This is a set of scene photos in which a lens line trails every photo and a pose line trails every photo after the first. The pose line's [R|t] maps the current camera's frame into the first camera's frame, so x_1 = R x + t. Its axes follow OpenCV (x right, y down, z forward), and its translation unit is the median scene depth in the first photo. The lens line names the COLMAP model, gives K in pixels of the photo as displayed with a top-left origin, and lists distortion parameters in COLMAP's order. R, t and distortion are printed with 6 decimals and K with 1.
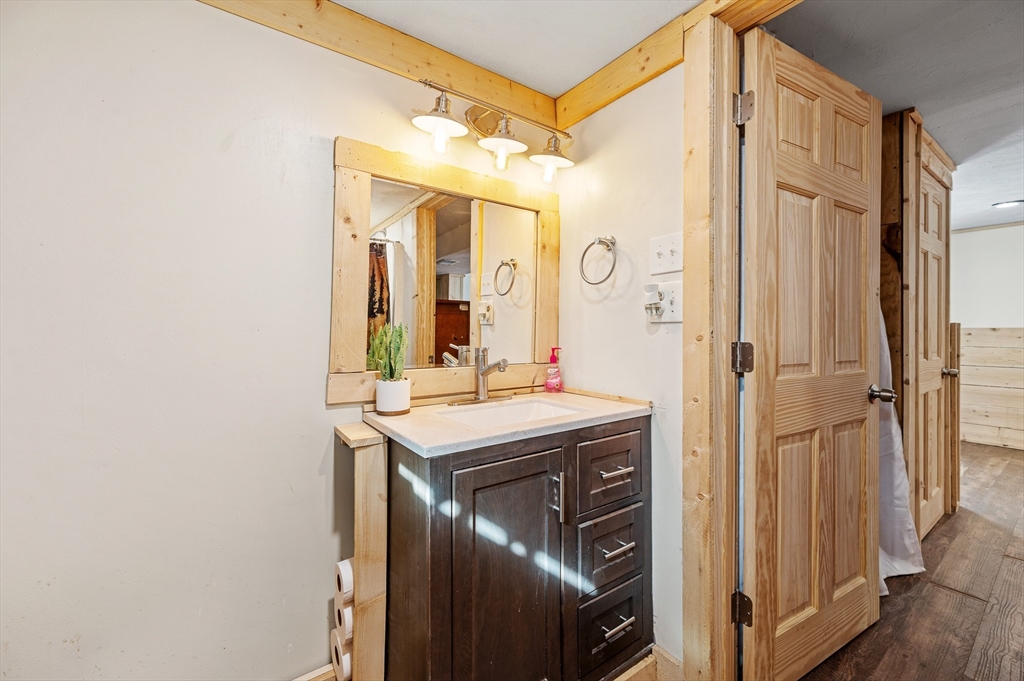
lens RADIAL K [[400.6, 0, 510.1], [0, 400.6, 334.0], [0, 0, 1]] dist [0.001410, 0.000094]
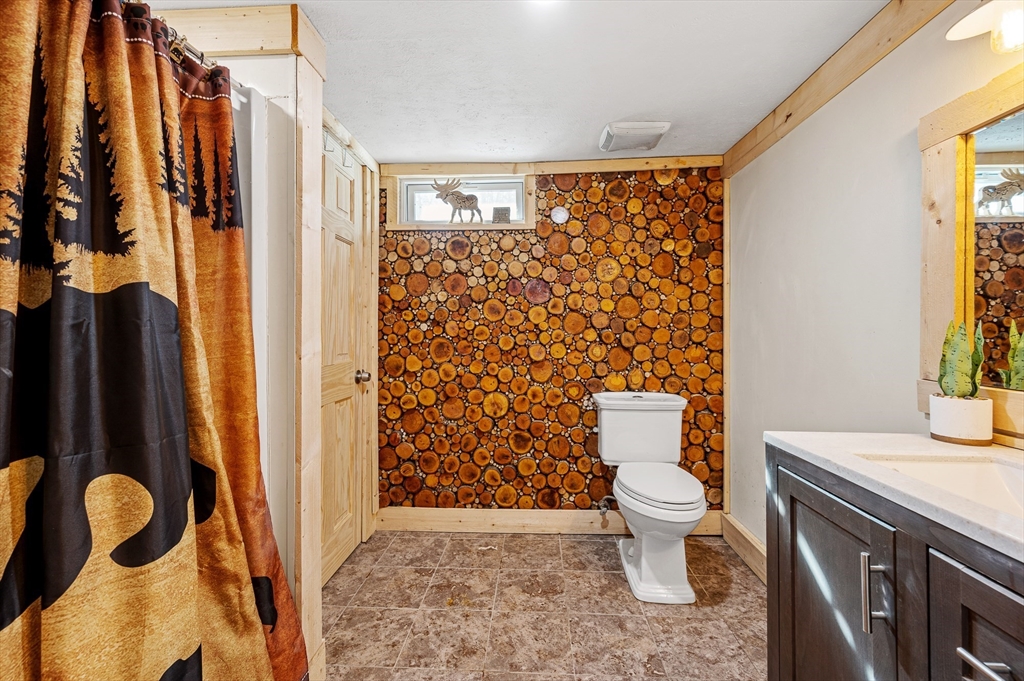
lens RADIAL K [[441.9, 0, 511.7], [0, 441.9, 333.9], [0, 0, 1]] dist [-0.000122, -0.000512]
pose [[-0.621458, -0.000492, -0.783447, 0.997305], [-0.005401, 0.999979, 0.003656, -0.005000], [0.783429, 0.006504, -0.621448, 0.961613]]
